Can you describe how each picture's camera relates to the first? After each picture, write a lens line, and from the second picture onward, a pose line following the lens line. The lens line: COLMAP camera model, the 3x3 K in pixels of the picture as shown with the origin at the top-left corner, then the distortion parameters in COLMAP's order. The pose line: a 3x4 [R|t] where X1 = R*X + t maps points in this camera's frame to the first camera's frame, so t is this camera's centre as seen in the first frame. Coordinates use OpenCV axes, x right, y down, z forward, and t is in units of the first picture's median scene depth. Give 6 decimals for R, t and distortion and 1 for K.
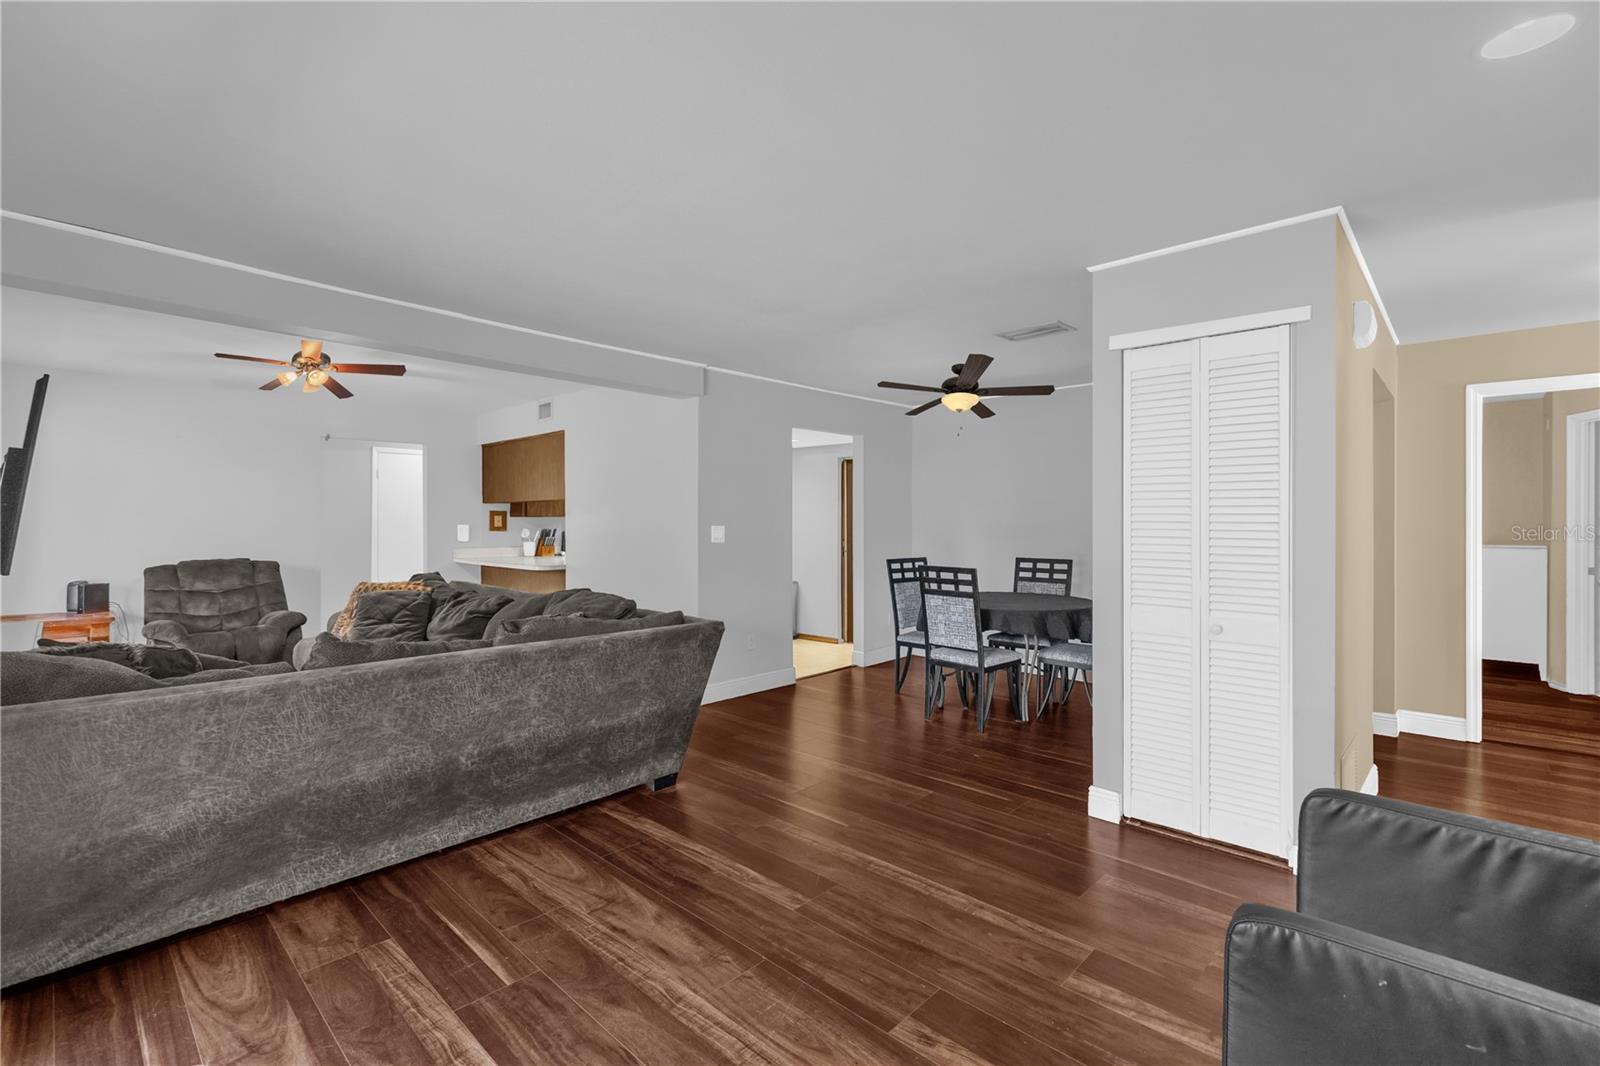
lens RADIAL K [[726.6, 0, 809.6], [0, 726.6, 532.3], [0, 0, 1]] dist [0.011474, 0.000401]
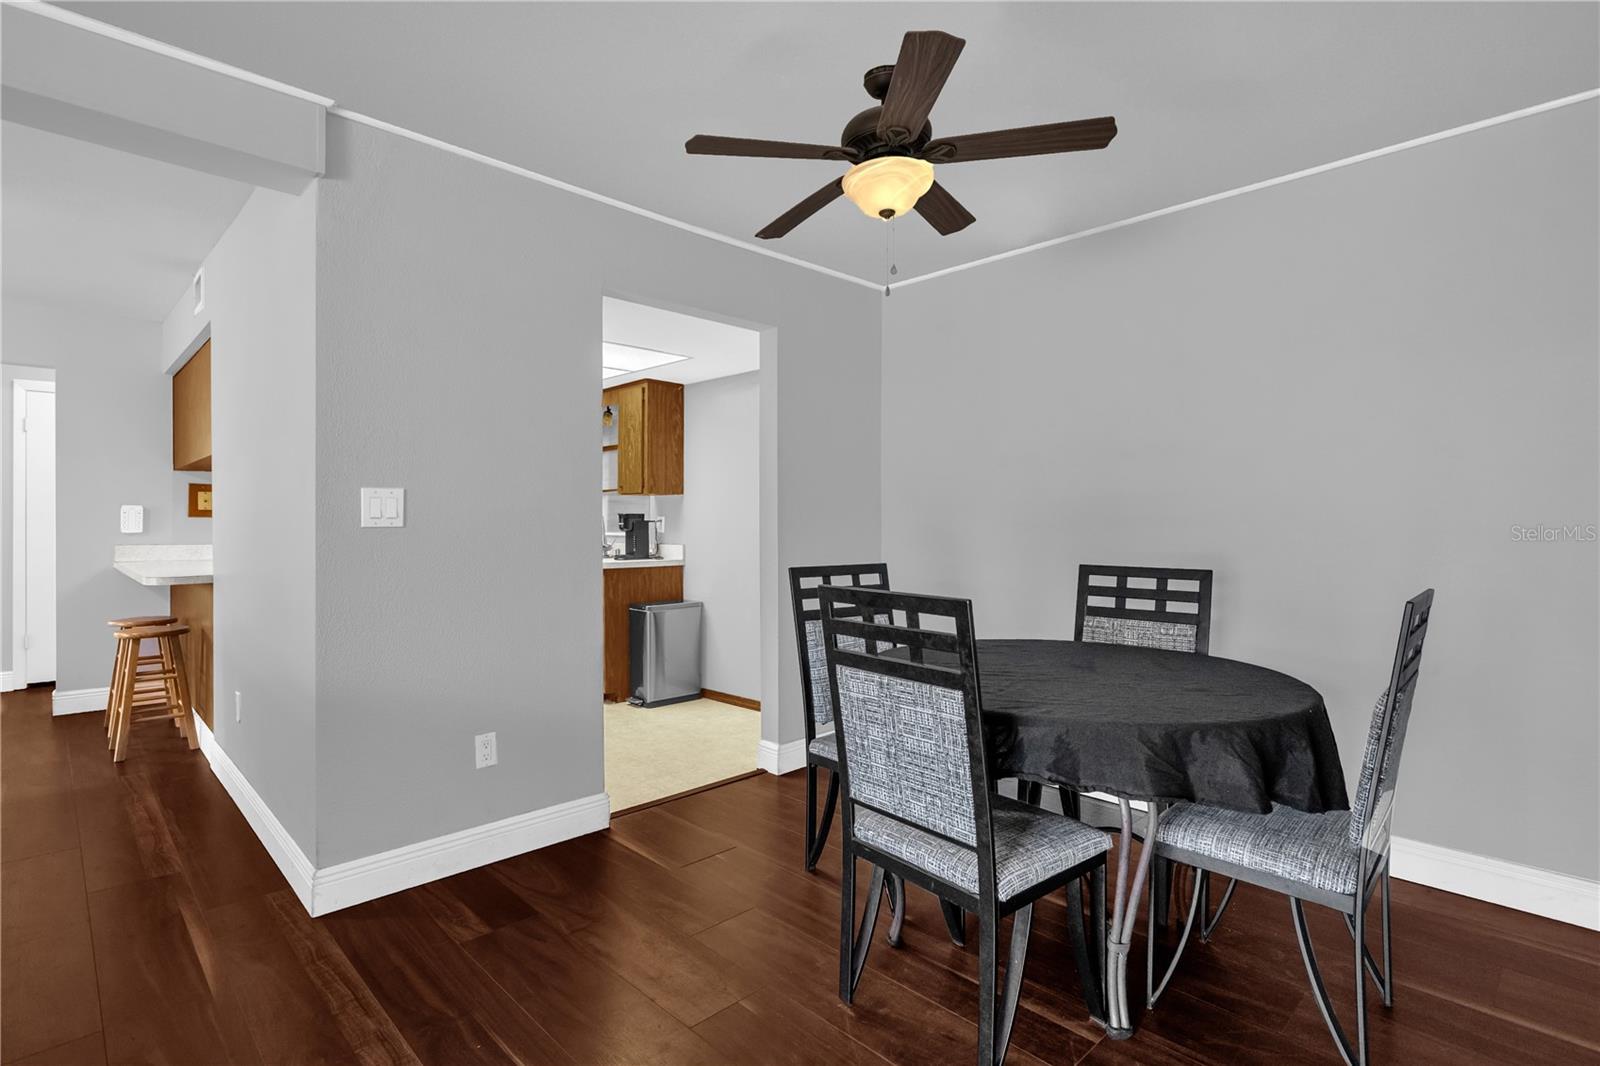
lens RADIAL K [[784.0, 0, 791.5], [0, 784.0, 530.3], [0, 0, 1]] dist [0.004260, 0.000335]
pose [[0.998440, 0.001550, -0.055813, 0.133753], [-0.001887, 0.999980, -0.005979, 0.016731], [0.055802, 0.006075, 0.998423, 0.512278]]
